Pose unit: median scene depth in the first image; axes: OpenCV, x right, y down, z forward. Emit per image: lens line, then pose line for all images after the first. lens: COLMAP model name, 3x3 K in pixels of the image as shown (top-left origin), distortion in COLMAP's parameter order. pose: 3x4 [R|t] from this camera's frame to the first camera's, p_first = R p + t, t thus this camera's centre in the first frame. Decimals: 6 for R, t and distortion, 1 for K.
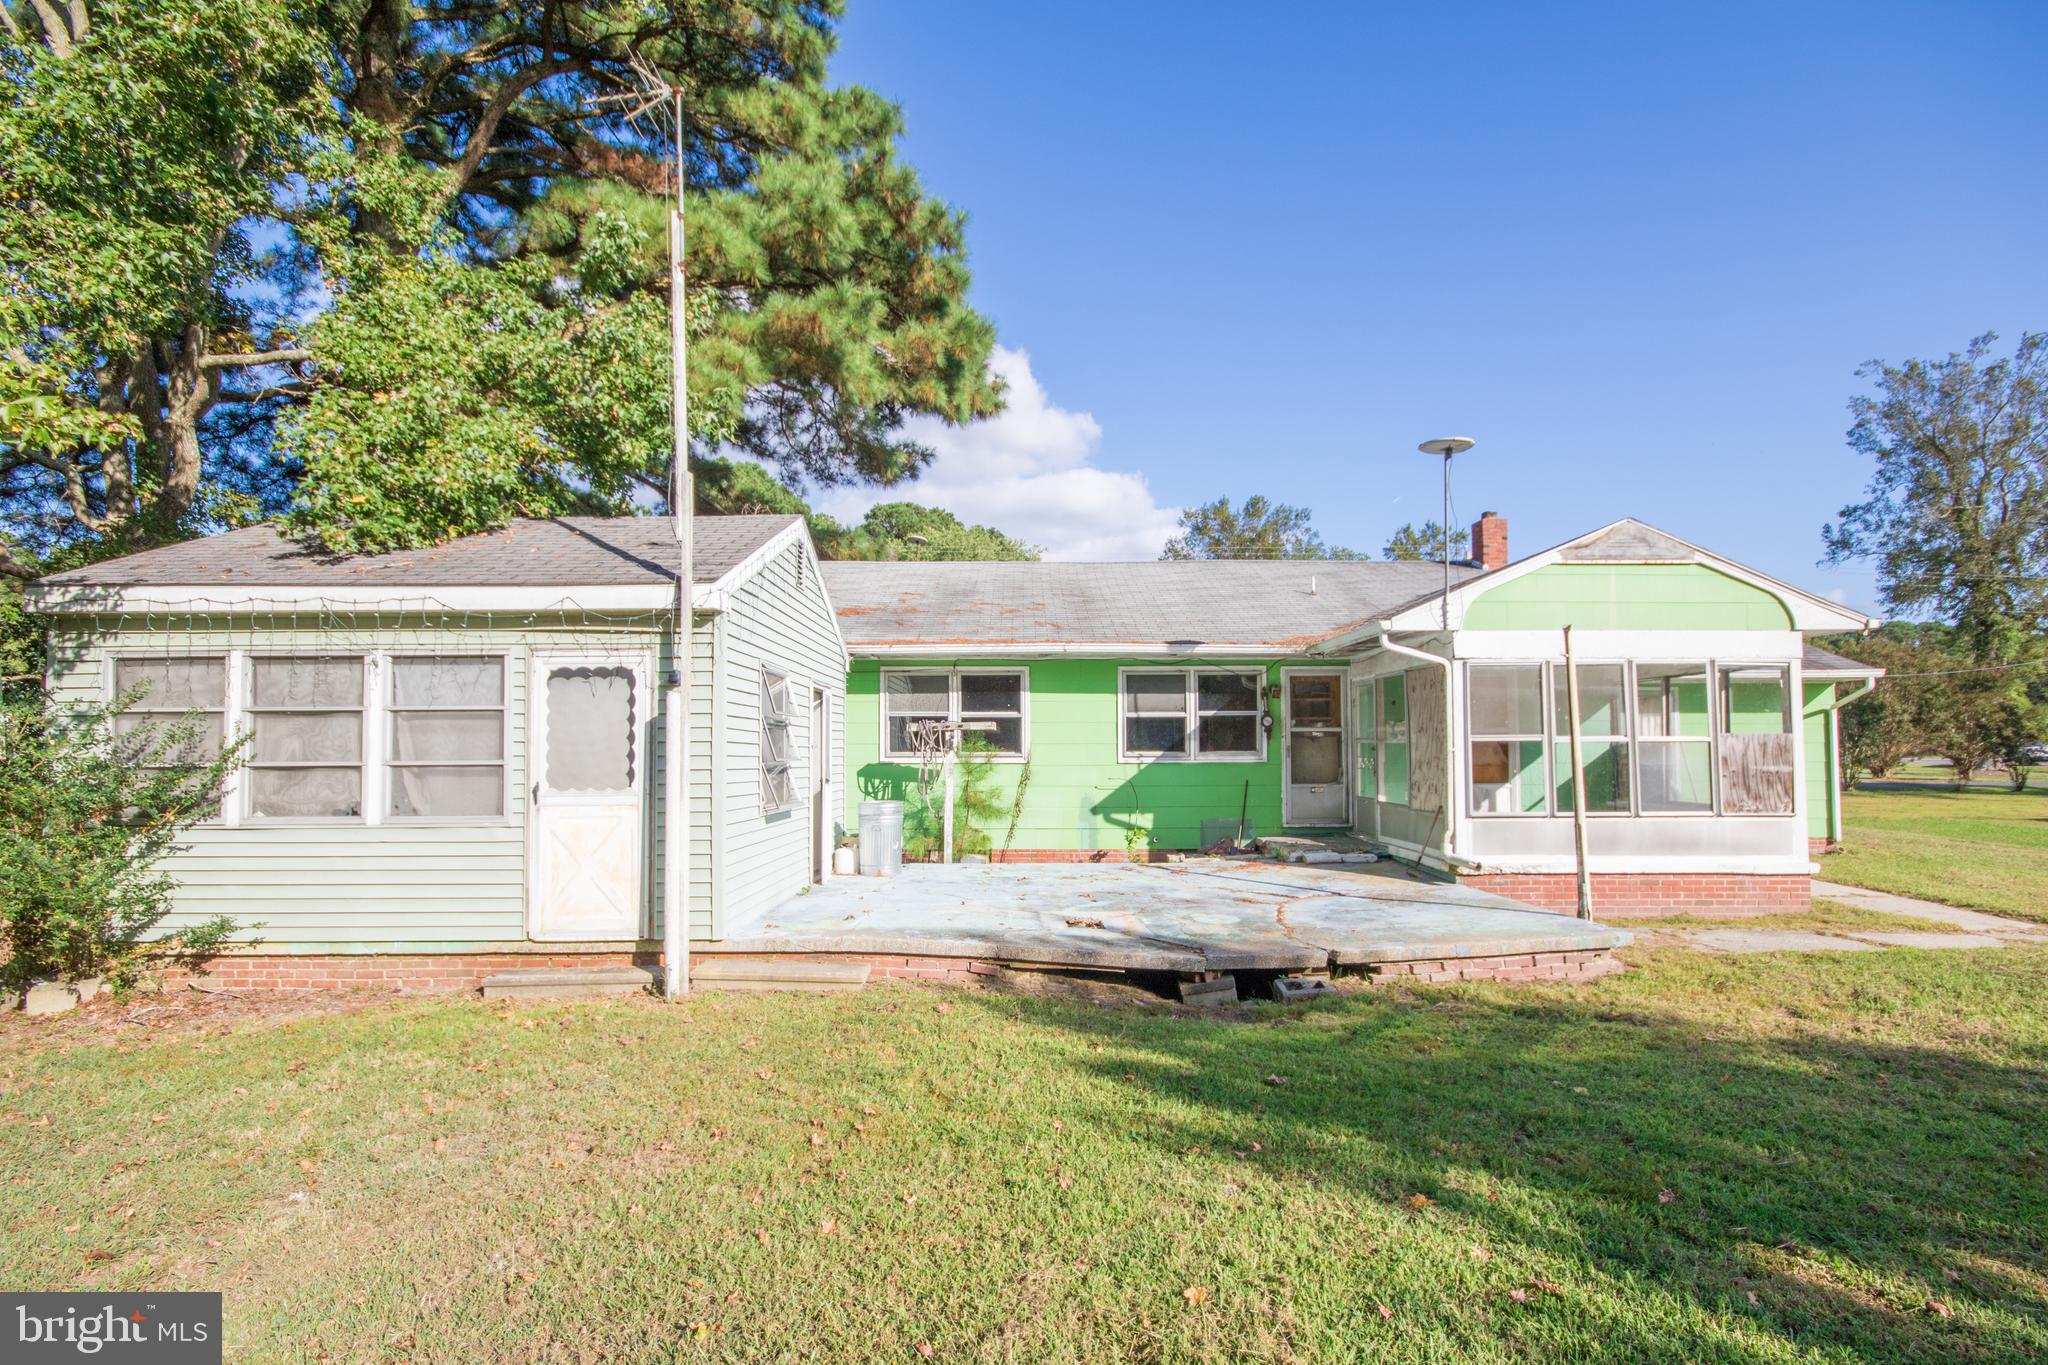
lens RADIAL K [[944.9, 0, 1029.8], [0, 944.9, 716.4], [0, 0, 1]] dist [0.016615, -0.015898]
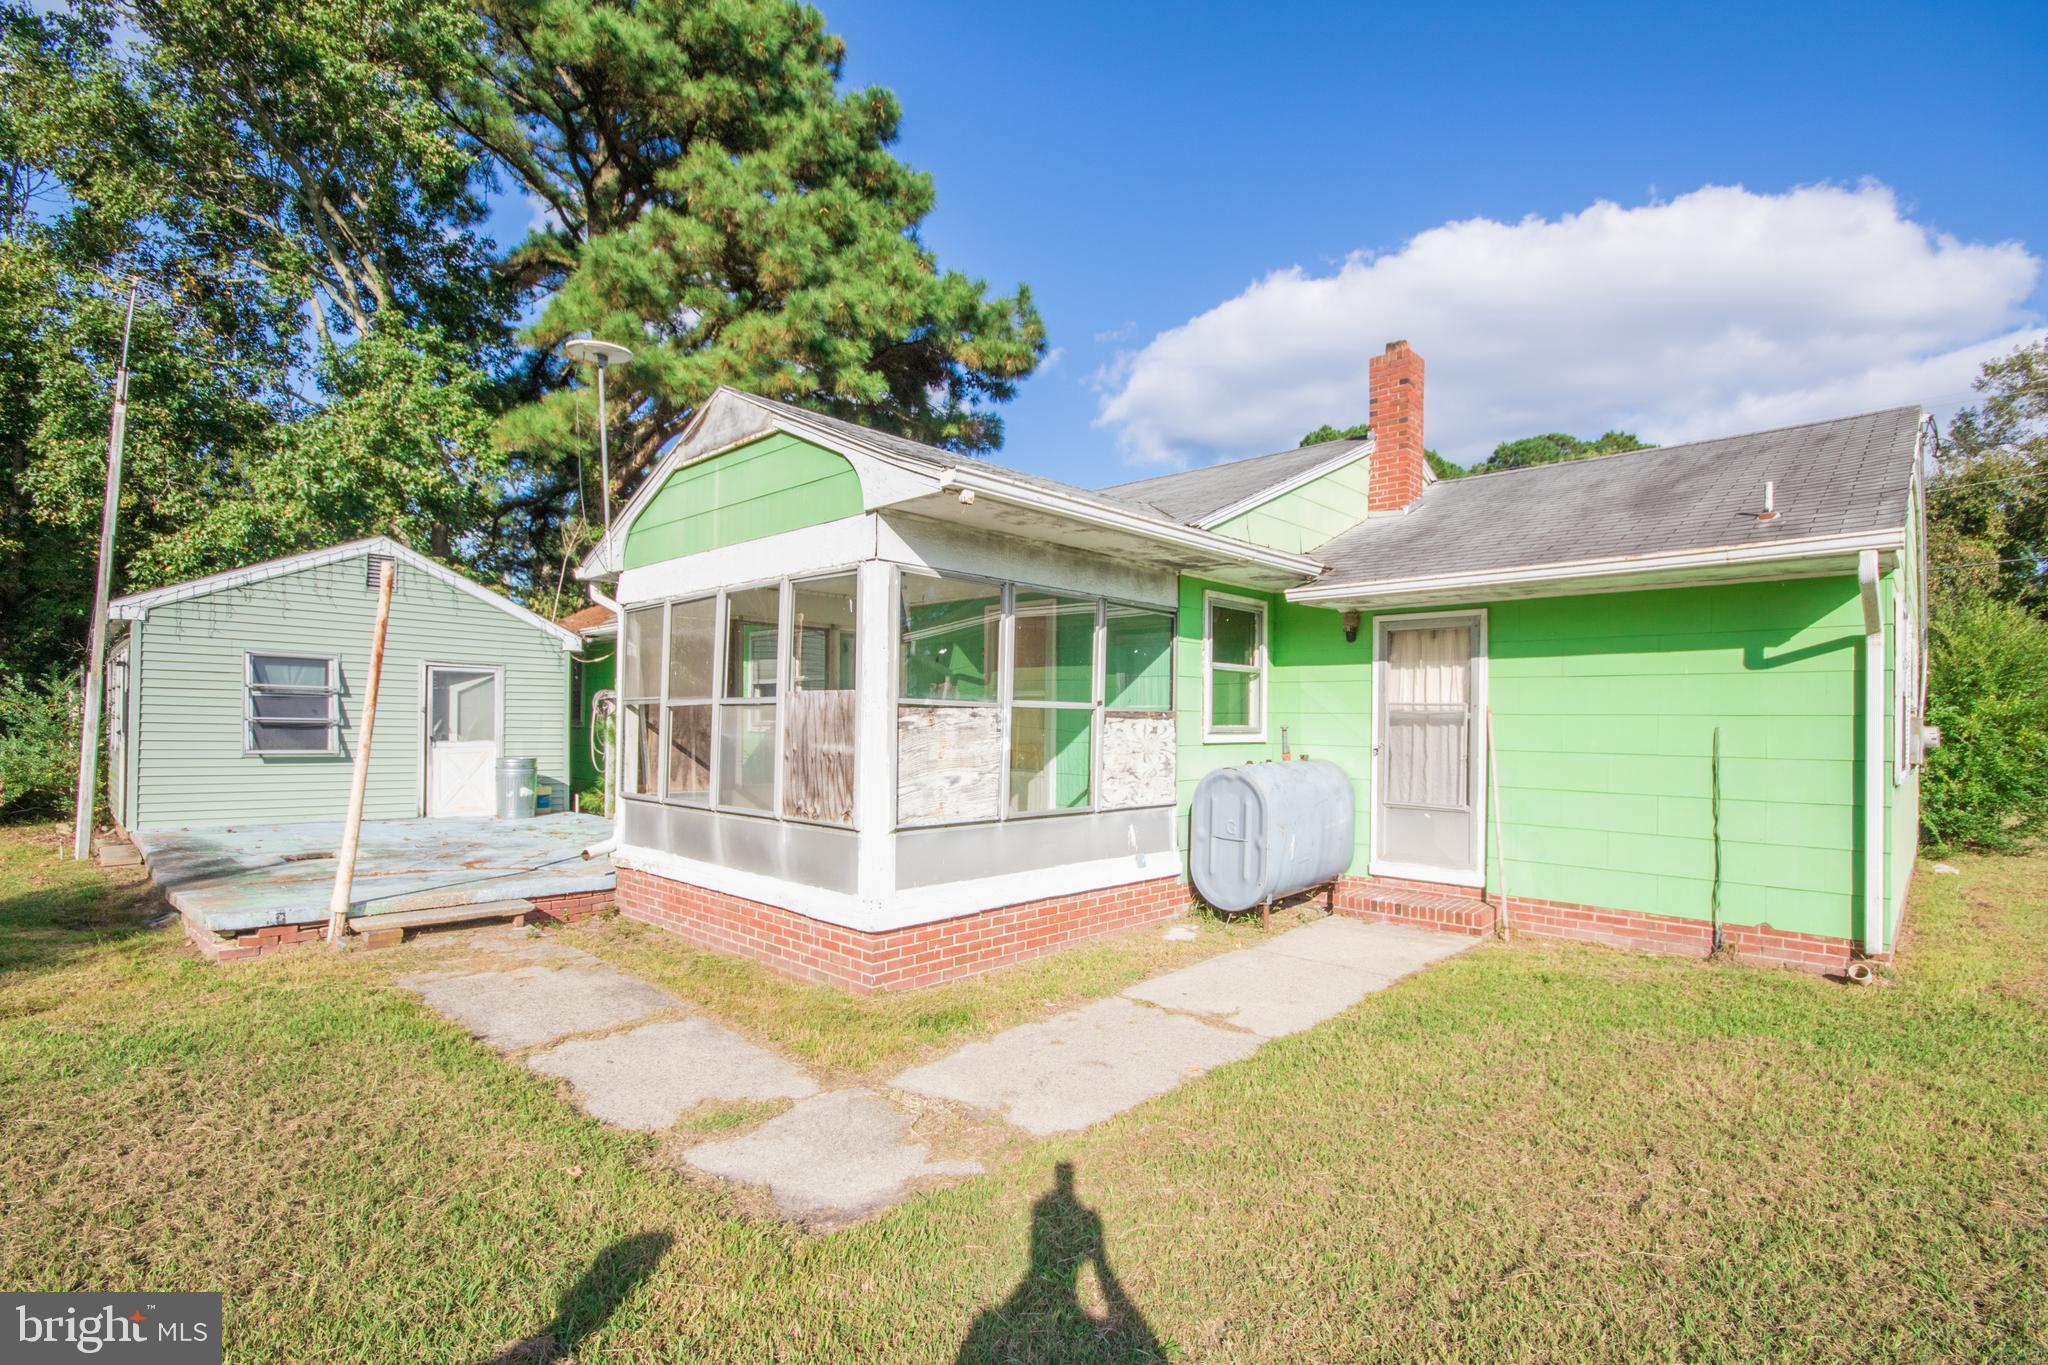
lens RADIAL K [[954.8, 0, 1024.9], [0, 954.8, 715.5], [0, 0, 1]] dist [-0.001810, -0.000675]
pose [[0.719119, 0.008572, -0.694834, 0.961963], [0.008128, 0.999752, 0.020746, 0.016903], [0.694839, -0.020567, 0.718871, 0.483812]]
